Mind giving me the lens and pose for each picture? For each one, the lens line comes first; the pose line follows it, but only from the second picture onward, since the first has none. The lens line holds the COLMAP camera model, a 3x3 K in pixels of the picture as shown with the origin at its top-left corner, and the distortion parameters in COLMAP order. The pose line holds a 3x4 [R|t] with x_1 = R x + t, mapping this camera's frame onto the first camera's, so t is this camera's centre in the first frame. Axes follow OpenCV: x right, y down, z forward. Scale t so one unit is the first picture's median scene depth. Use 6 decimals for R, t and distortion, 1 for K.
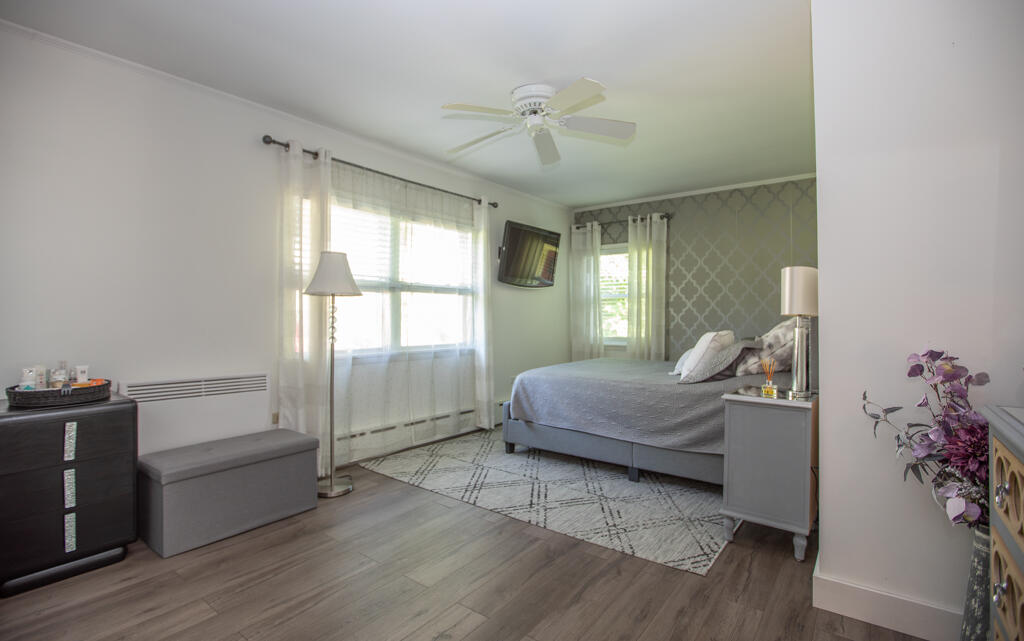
lens RADIAL K [[480.2, 0, 509.3], [0, 480.2, 318.3], [0, 0, 1]] dist [0.003707, 0.001067]
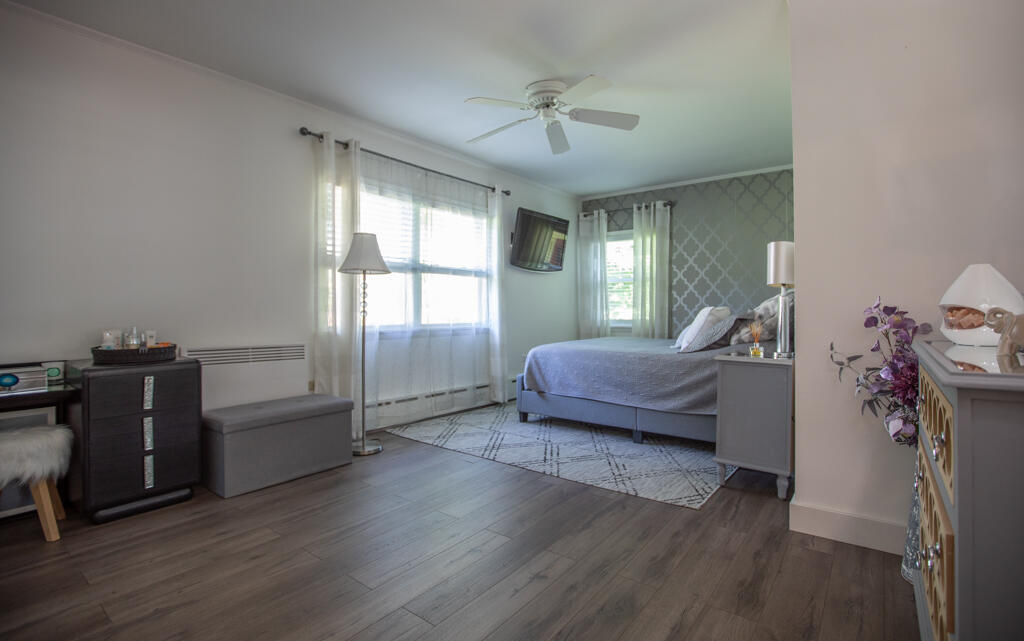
lens RADIAL K [[480.2, 0, 515.1], [0, 480.2, 314.9], [0, 0, 1]] dist [0.003707, 0.001067]
pose [[0.999998, -0.001919, -0.000823, -0.022521], [0.001925, 0.999975, 0.006742, 0.045093], [0.000810, -0.006744, 0.999977, -0.109679]]
